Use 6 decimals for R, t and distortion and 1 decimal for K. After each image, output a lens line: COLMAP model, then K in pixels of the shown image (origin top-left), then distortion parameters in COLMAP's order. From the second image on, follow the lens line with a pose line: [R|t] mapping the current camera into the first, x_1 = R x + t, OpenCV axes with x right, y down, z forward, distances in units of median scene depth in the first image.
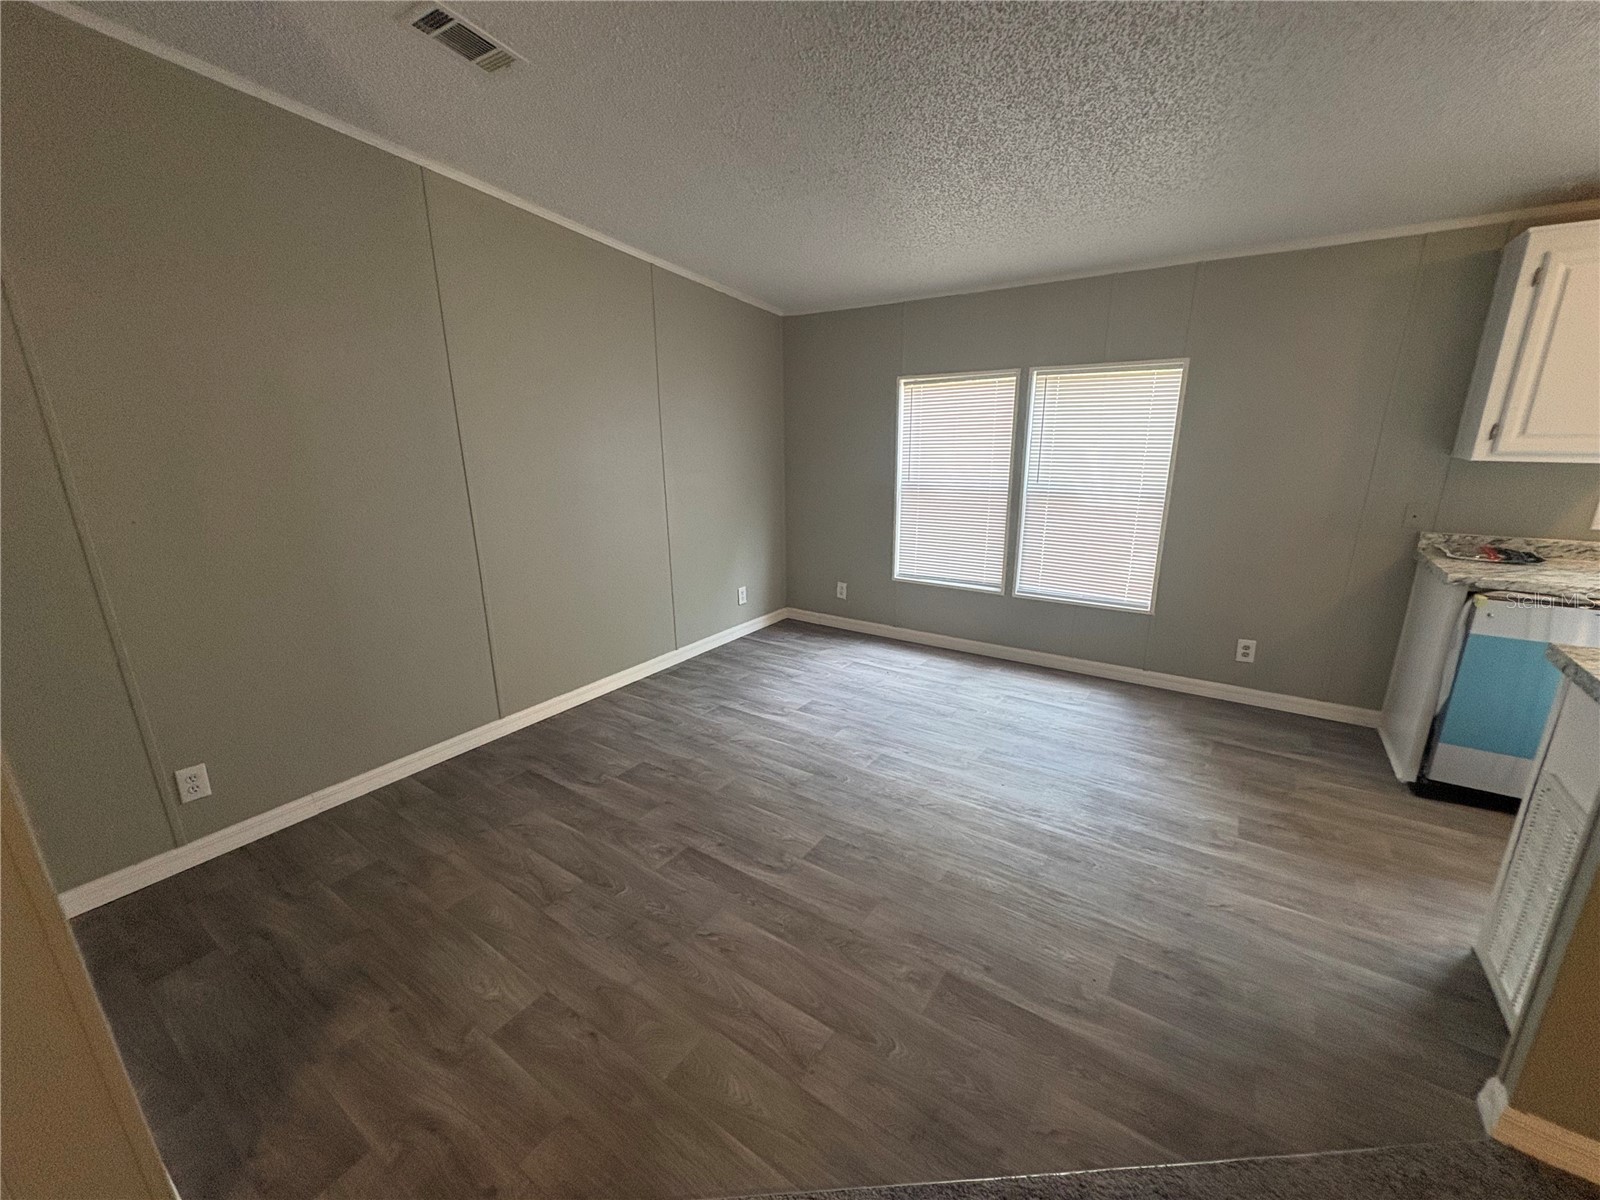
lens RADIAL K [[640.3, 0, 799.6], [0, 640.3, 600.2], [0, 0, 1]] dist [-0.002512, -0.000079]
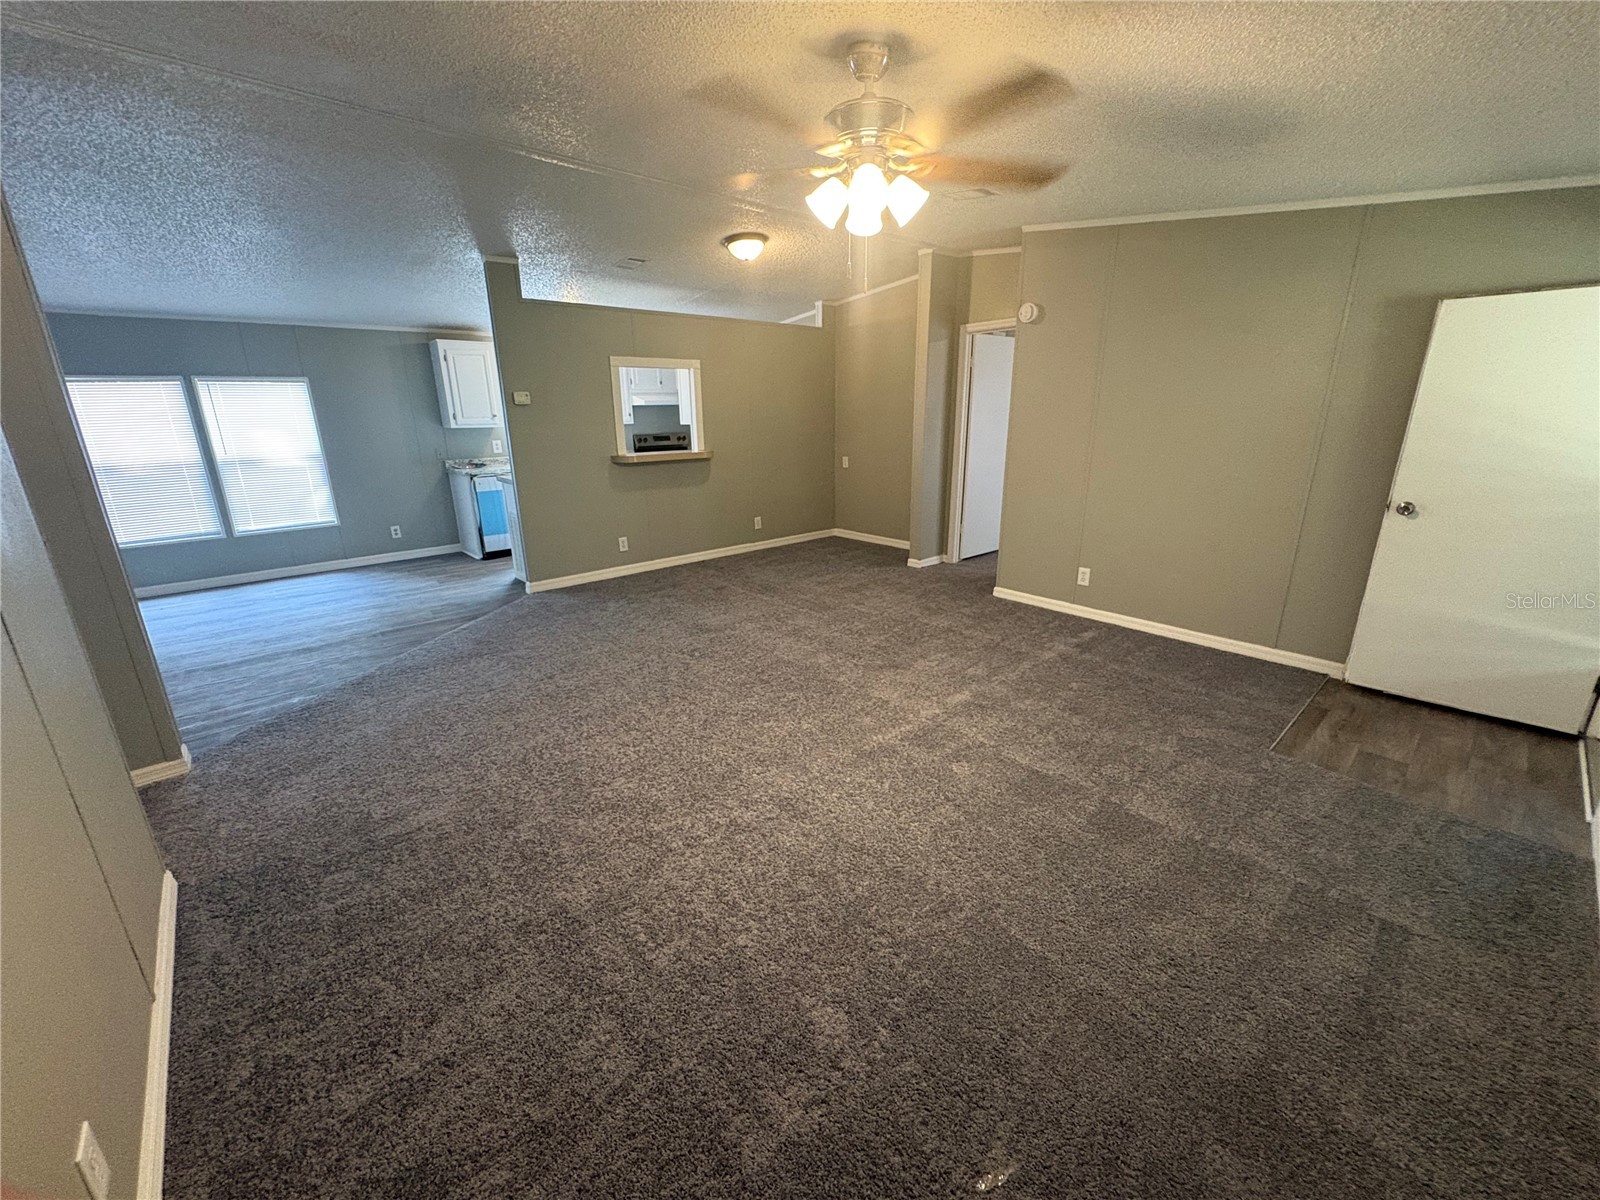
lens RADIAL K [[640.3, 0, 803.0], [0, 640.3, 603.3], [0, 0, 1]] dist [-0.002512, -0.000079]
pose [[0.238712, -0.274242, 0.931562, -1.150609], [0.267938, 0.940657, 0.208261, 0.276917], [-0.933395, 0.199887, 0.298026, -0.903344]]
